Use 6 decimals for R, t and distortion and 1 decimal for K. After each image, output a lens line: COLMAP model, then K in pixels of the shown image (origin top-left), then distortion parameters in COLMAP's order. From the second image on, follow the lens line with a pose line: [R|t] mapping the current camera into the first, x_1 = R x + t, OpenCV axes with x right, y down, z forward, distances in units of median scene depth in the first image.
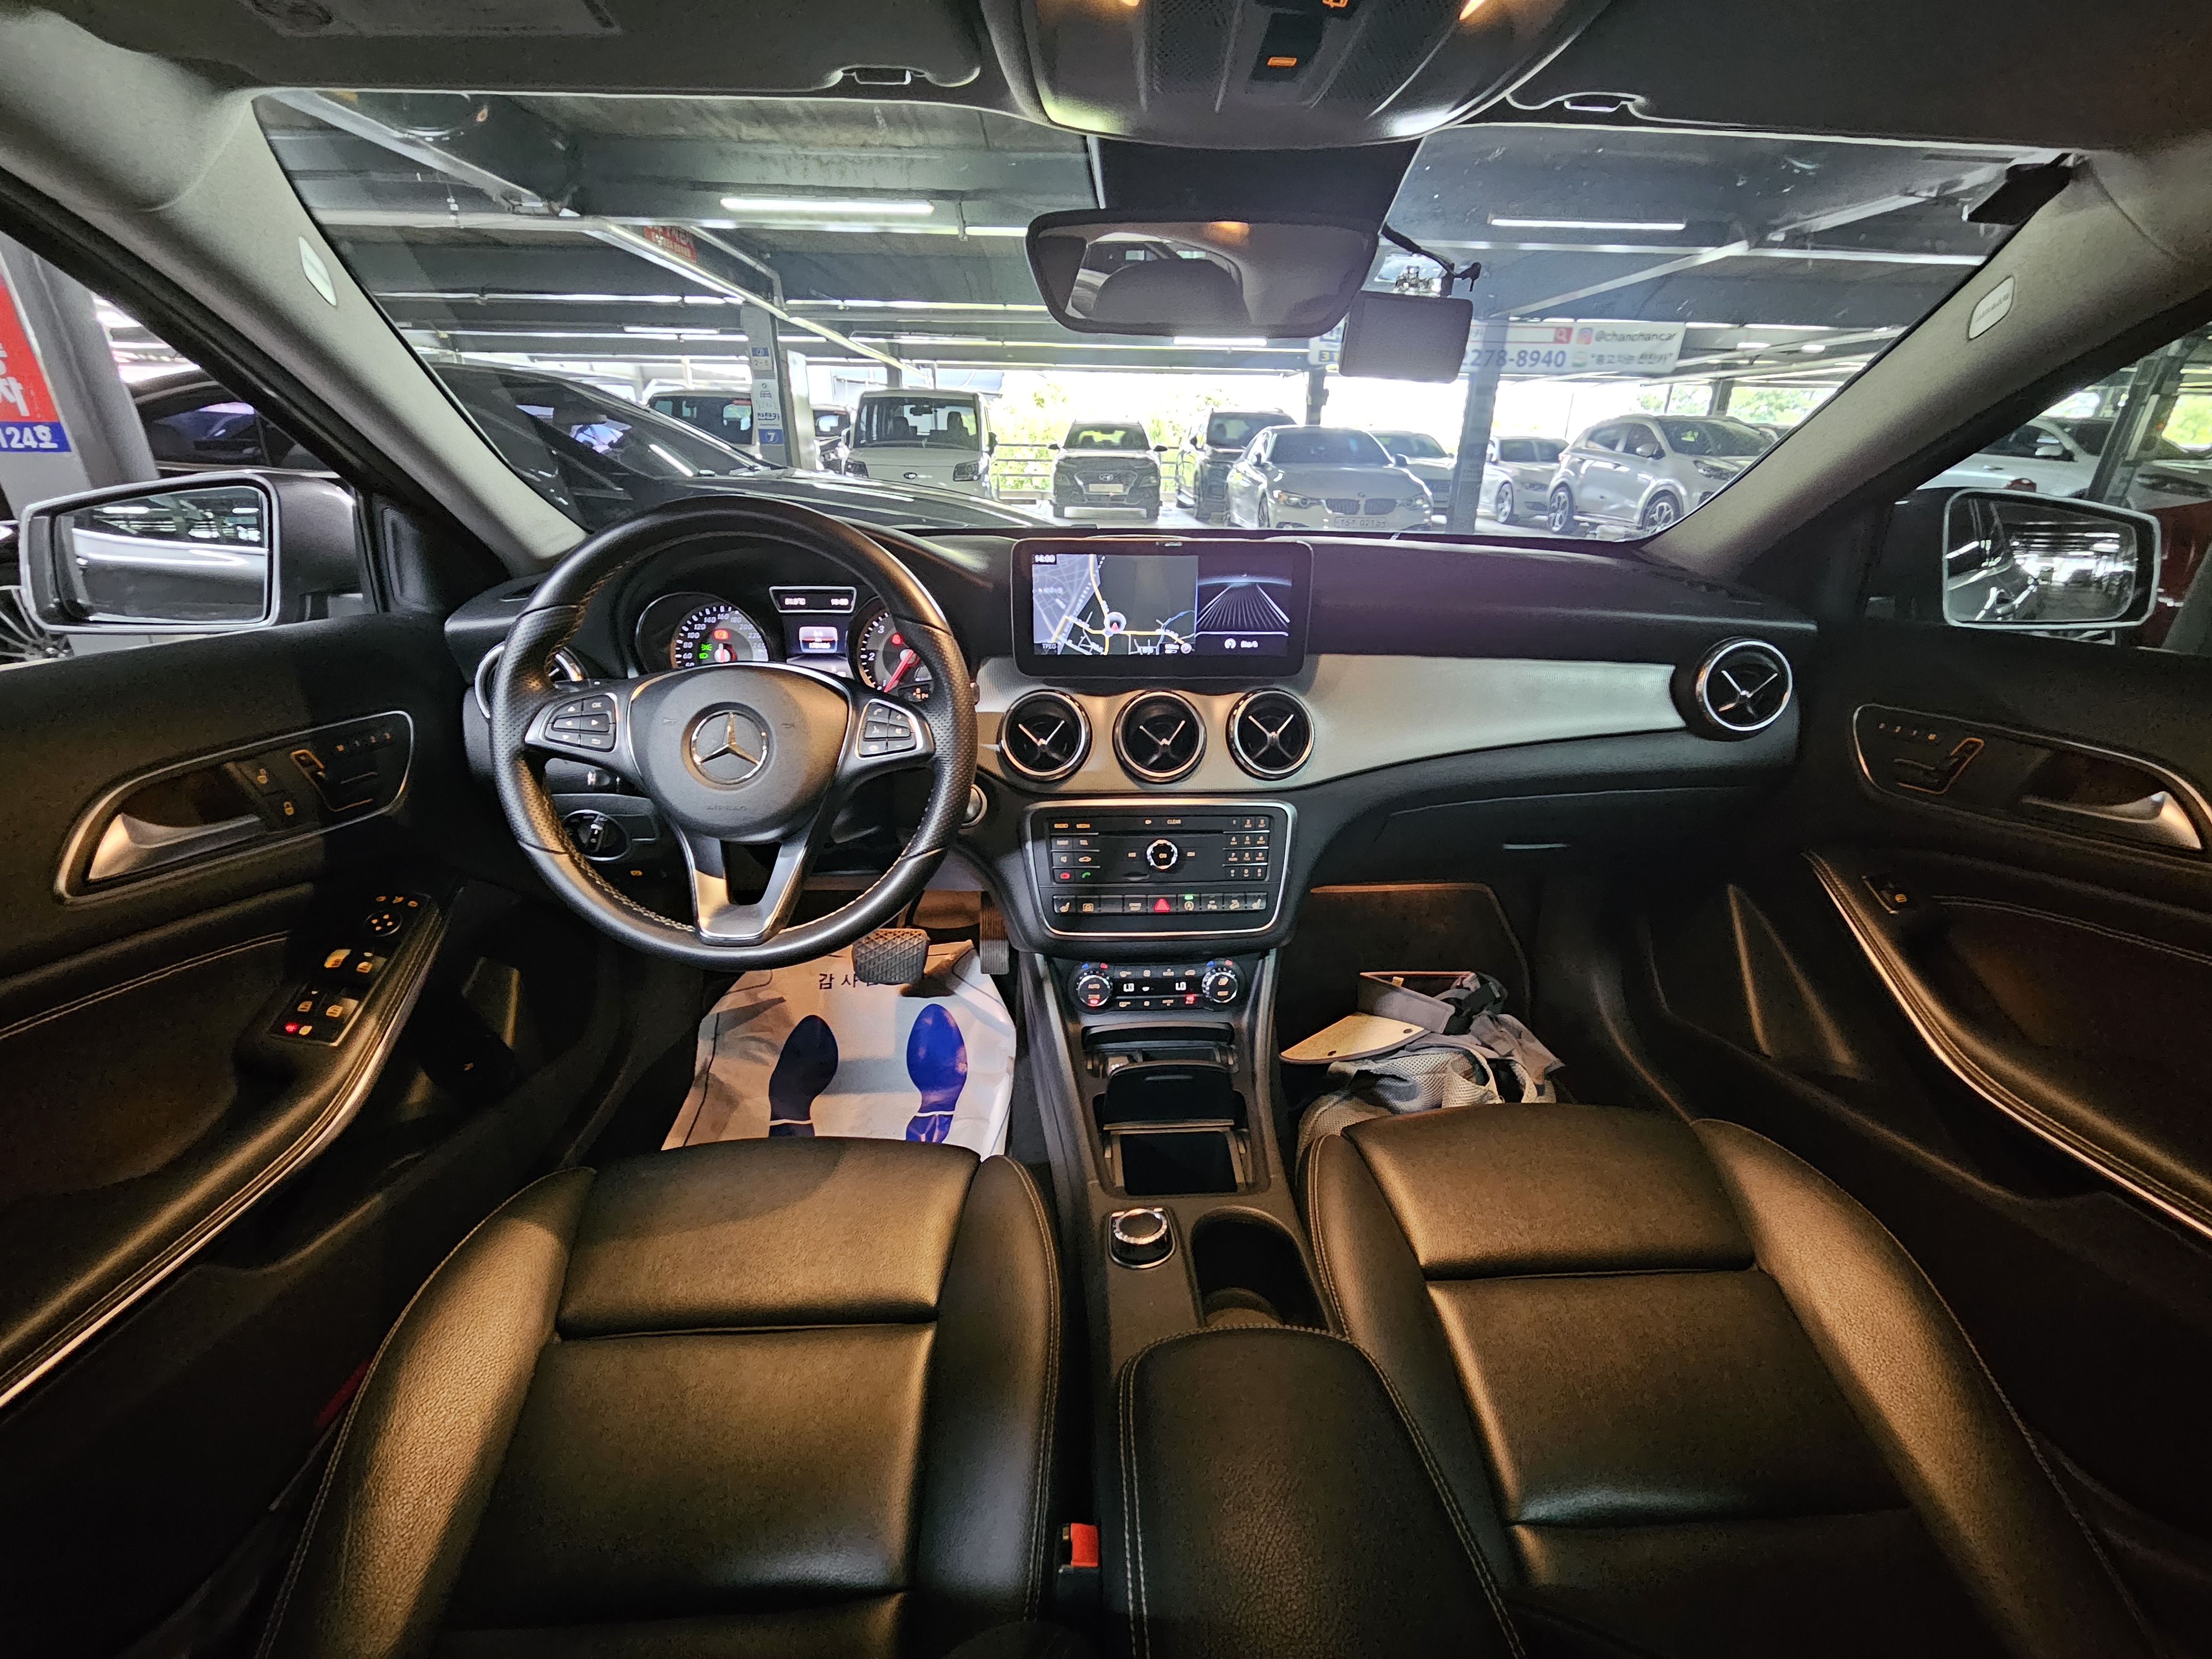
lens RADIAL K [[911.6, 0, 1119.6], [0, 911.6, 838.4], [0, 0, 1]] dist [0.001533, 0.000257]
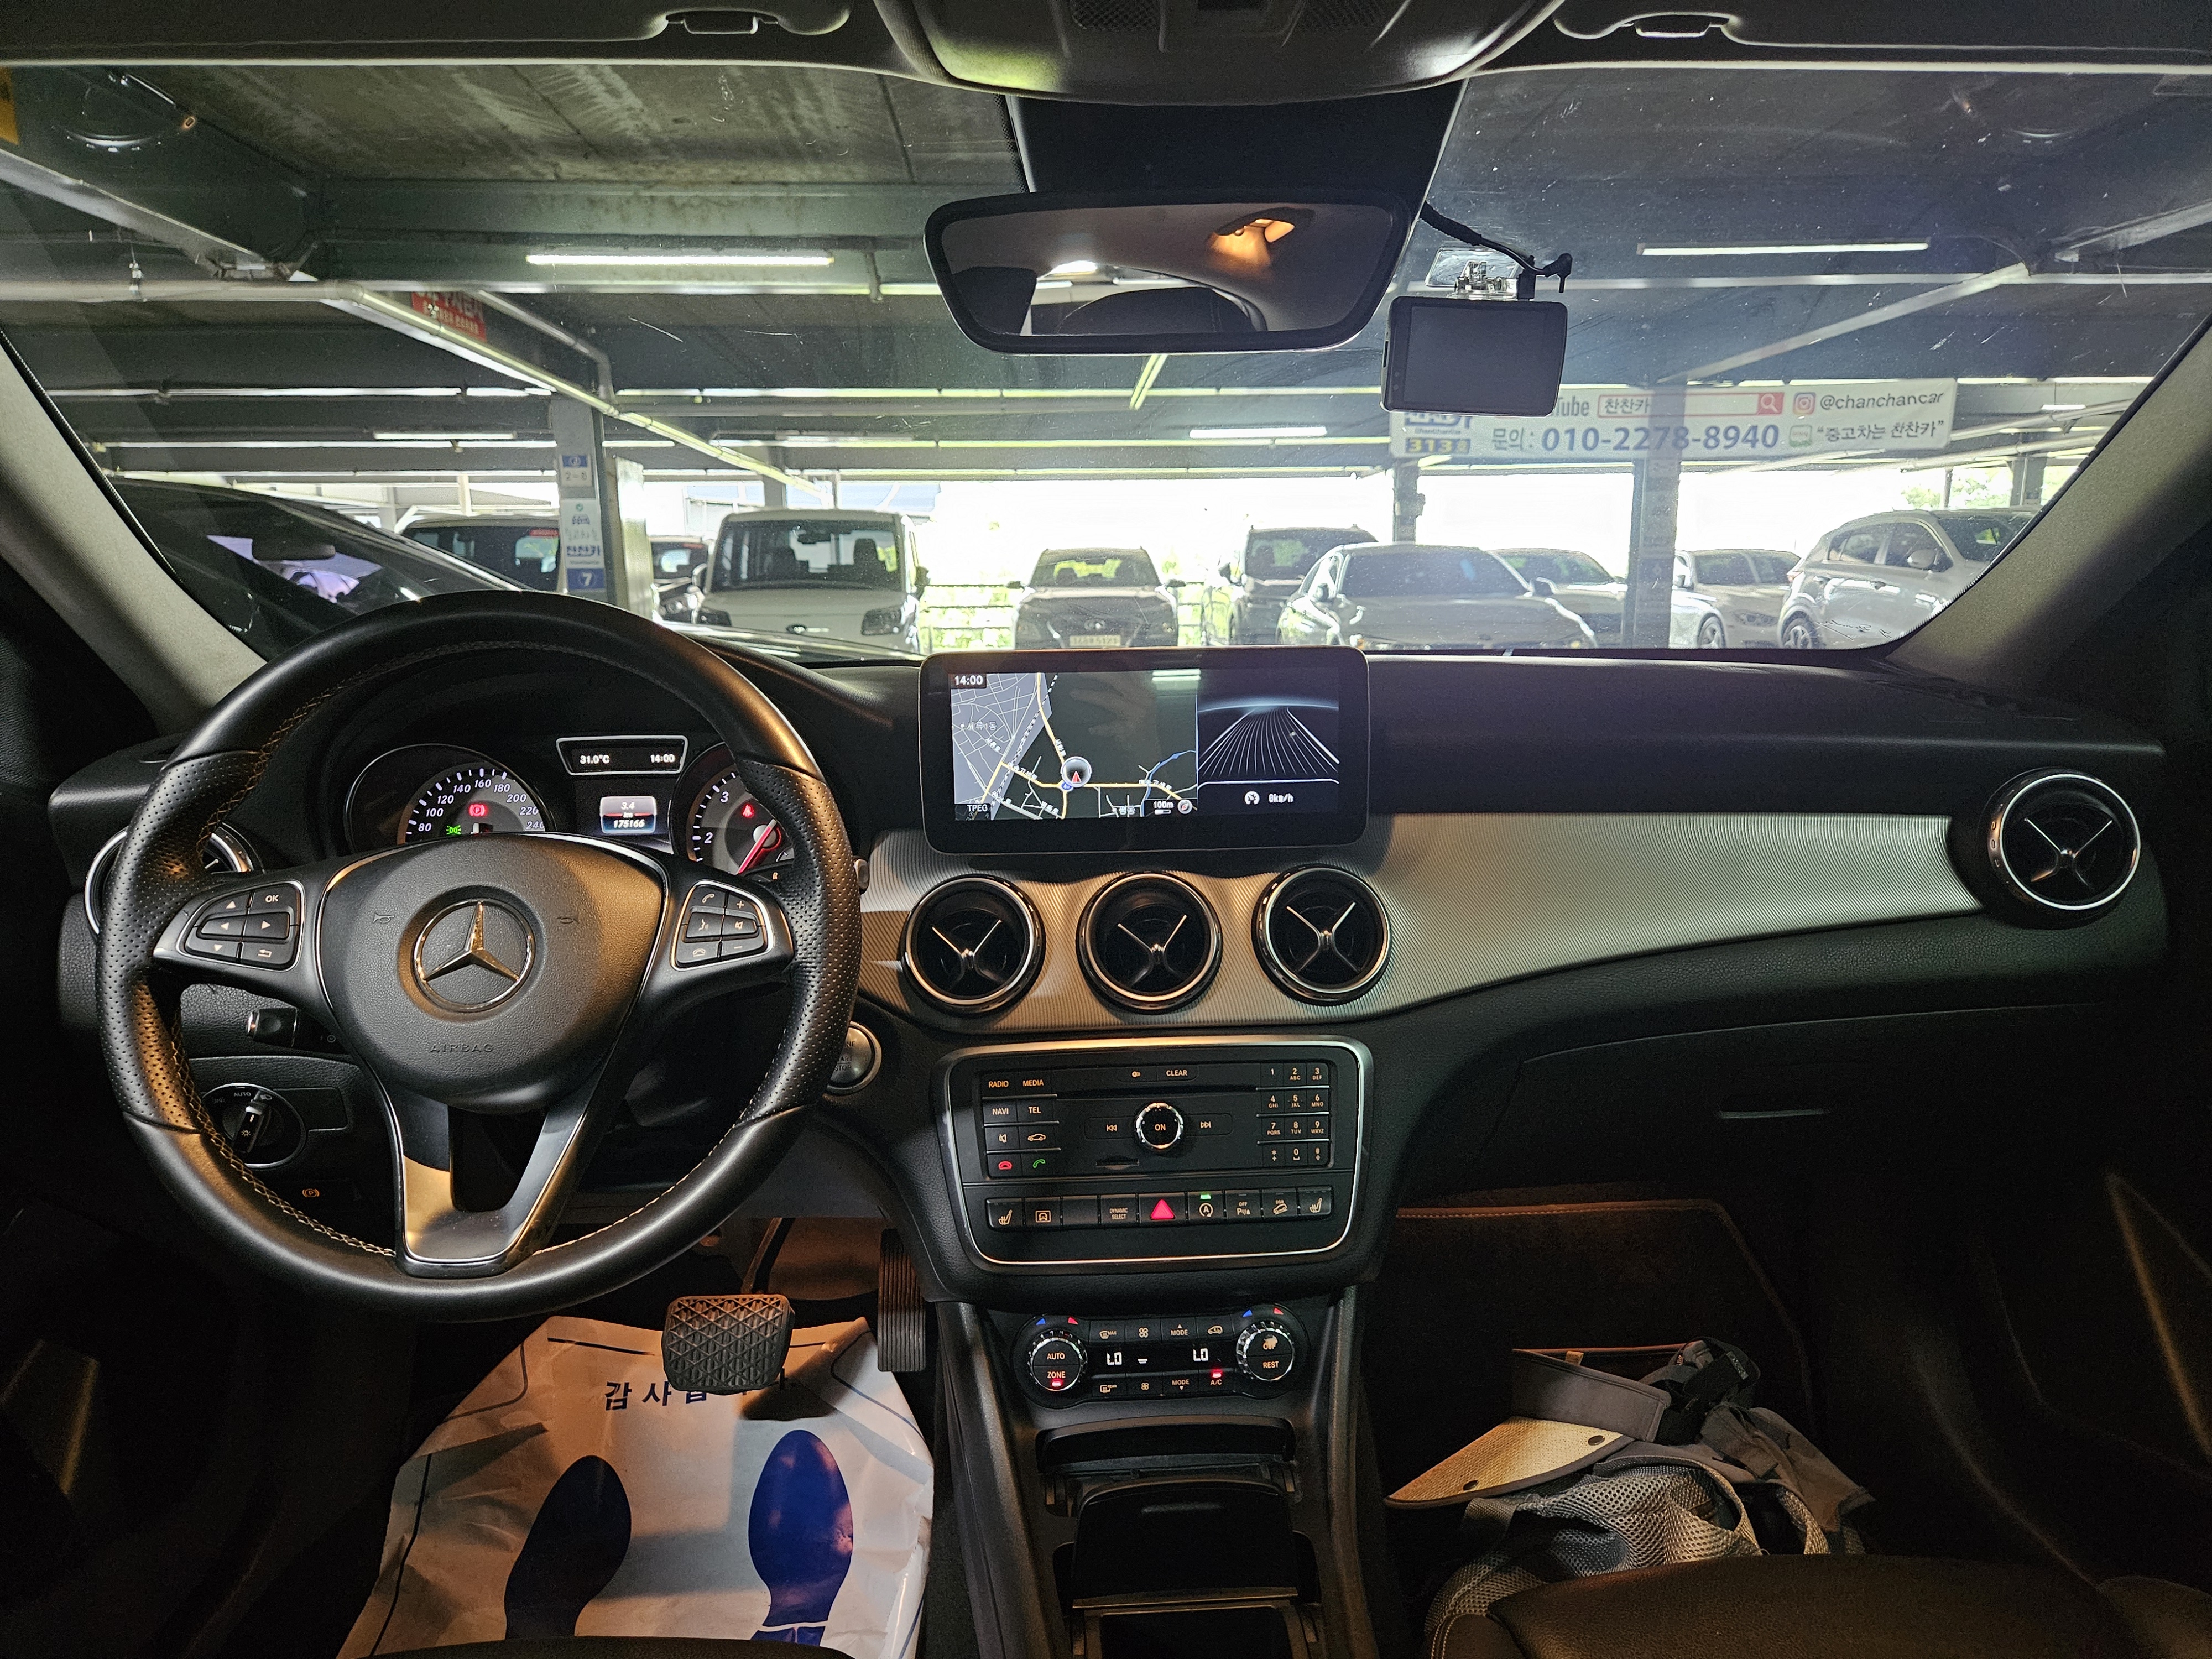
lens RADIAL K [[1472.7, 0, 1115.5], [0, 1472.7, 865.9], [0, 0, 1]] dist [0.065540, -0.050229]
pose [[0.999607, -0.027422, -0.005874, 0.025338], [0.025495, 0.975852, -0.216938, 0.057877], [0.011681, 0.216703, 0.976168, -0.027795]]
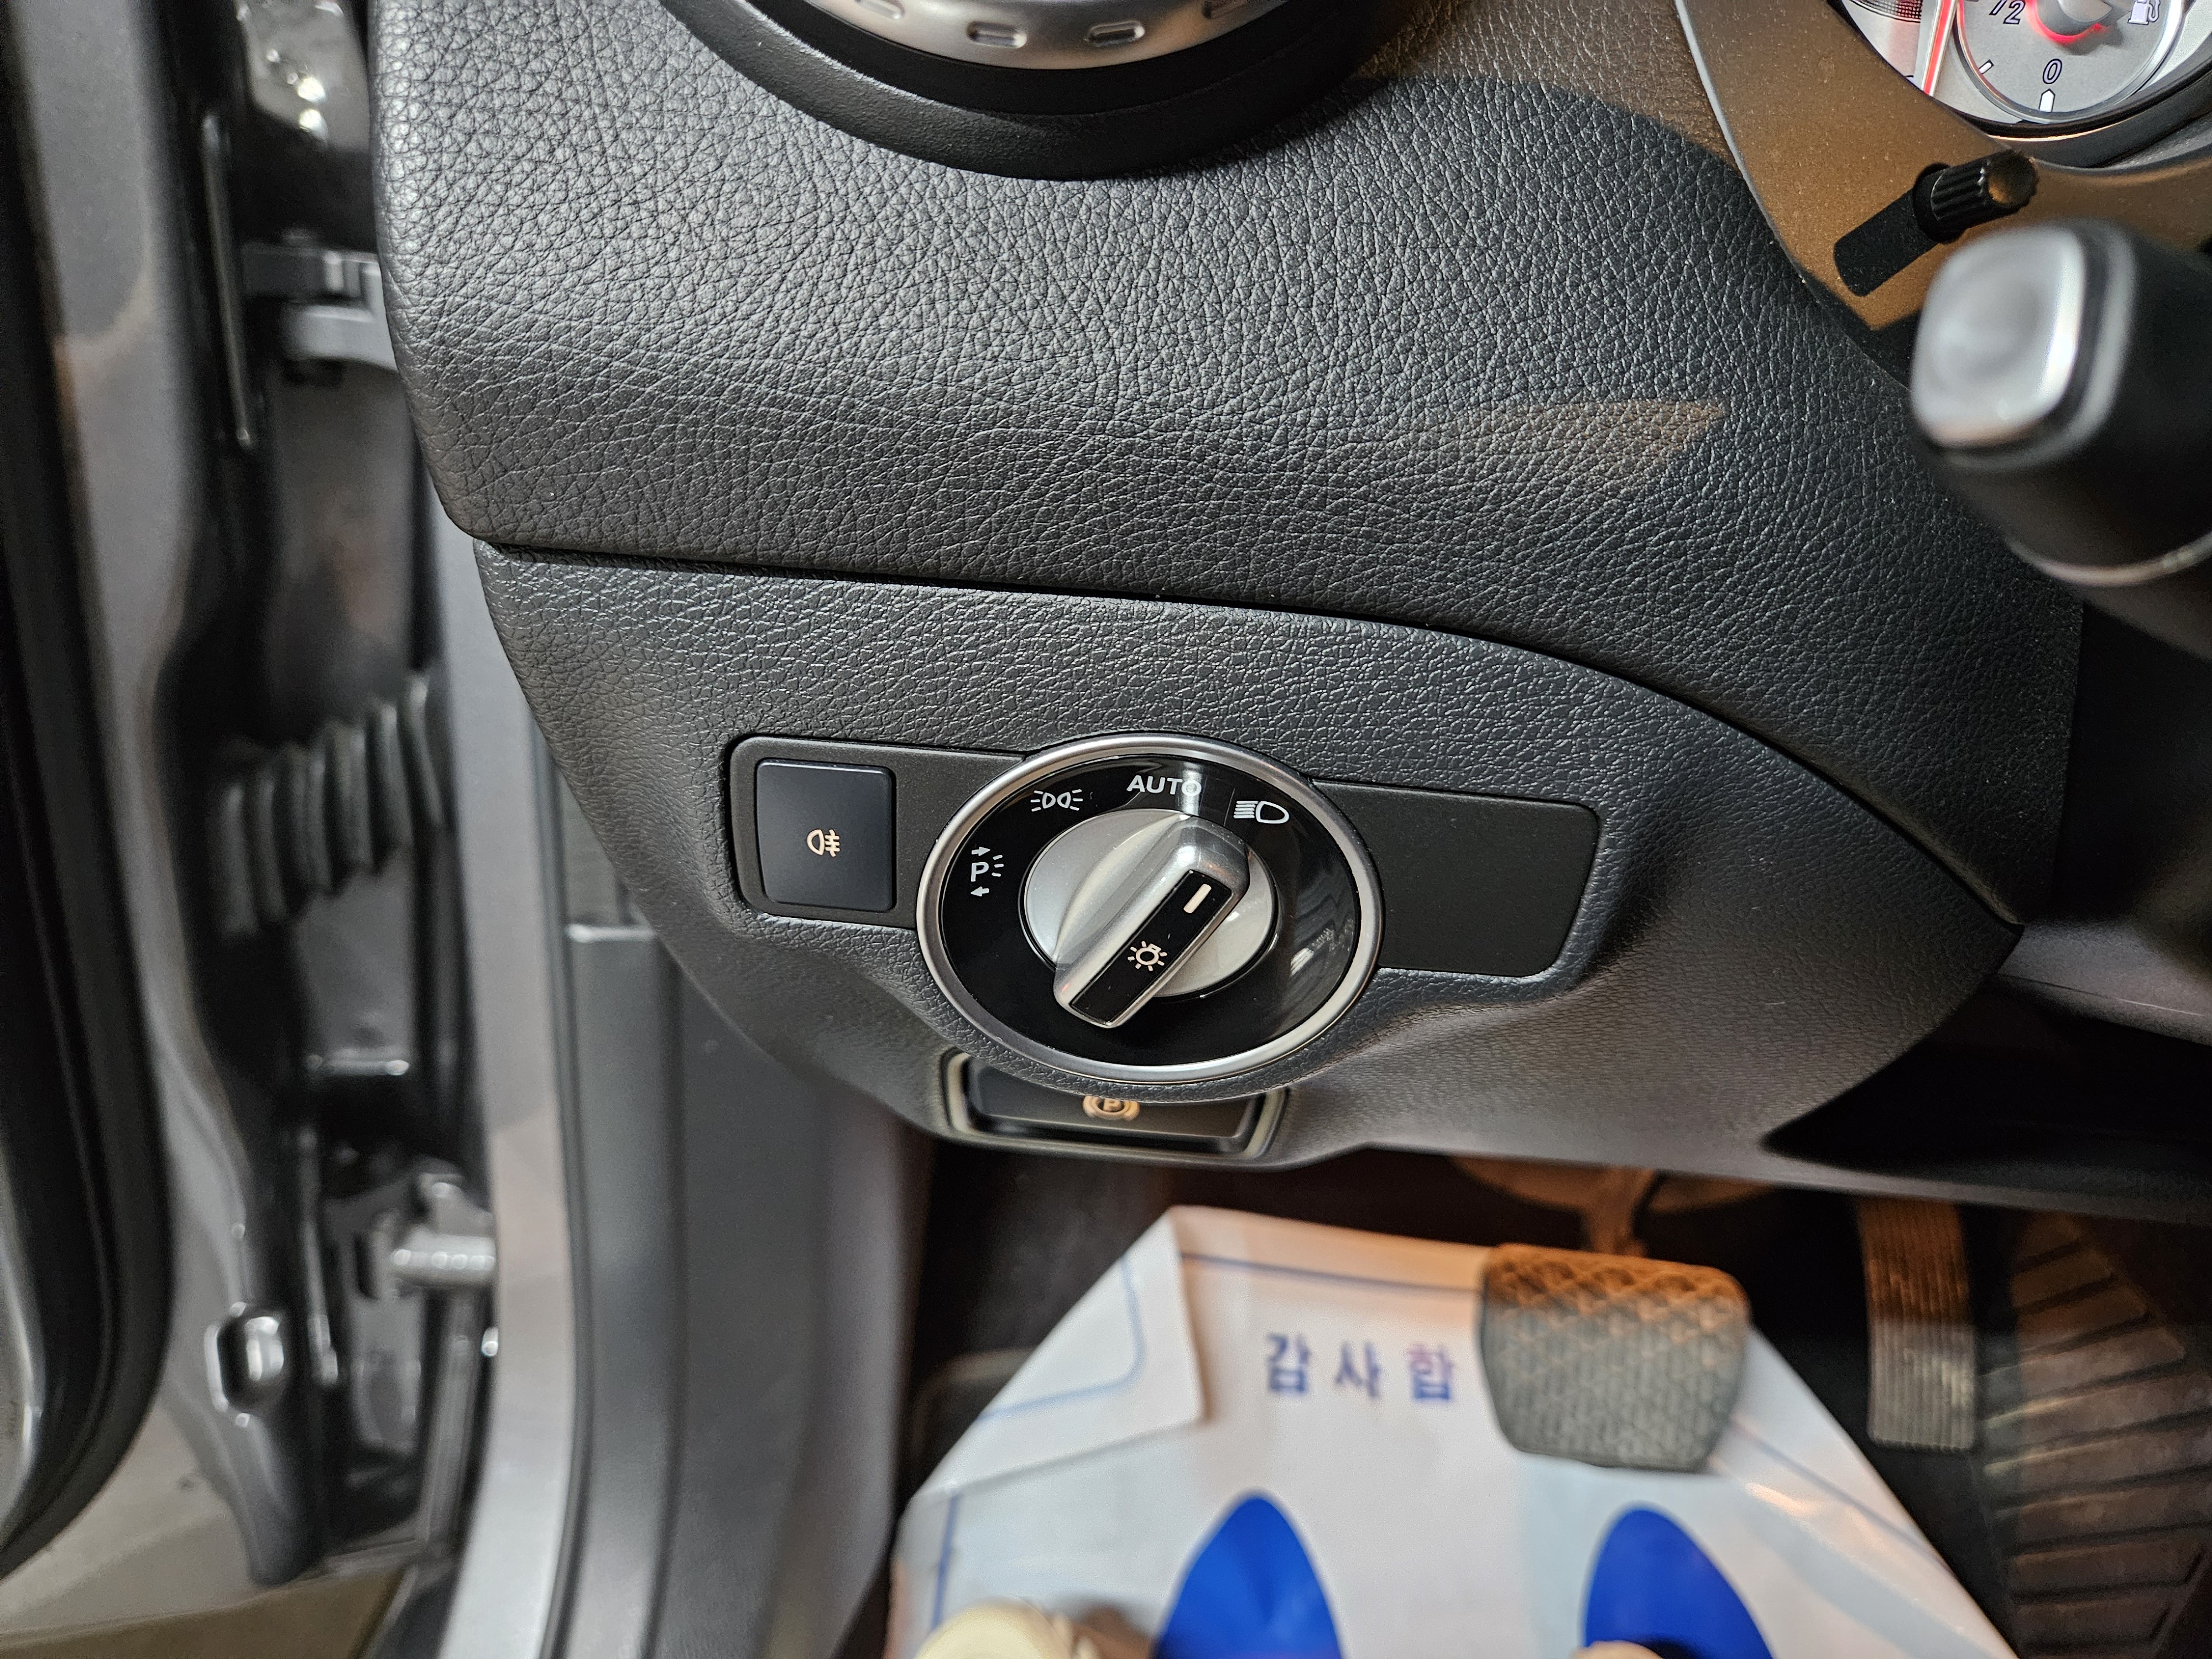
lens RADIAL K [[1581.2, 0, 1107.3], [0, 1581.2, 853.3], [0, 0, 1]] dist [0.046490, -0.064565]
pose [[0.992501, 0.096023, -0.075636, -0.524273], [-0.096161, 0.995364, 0.001818, -0.014350], [0.075460, 0.005469, 0.997134, 0.698944]]
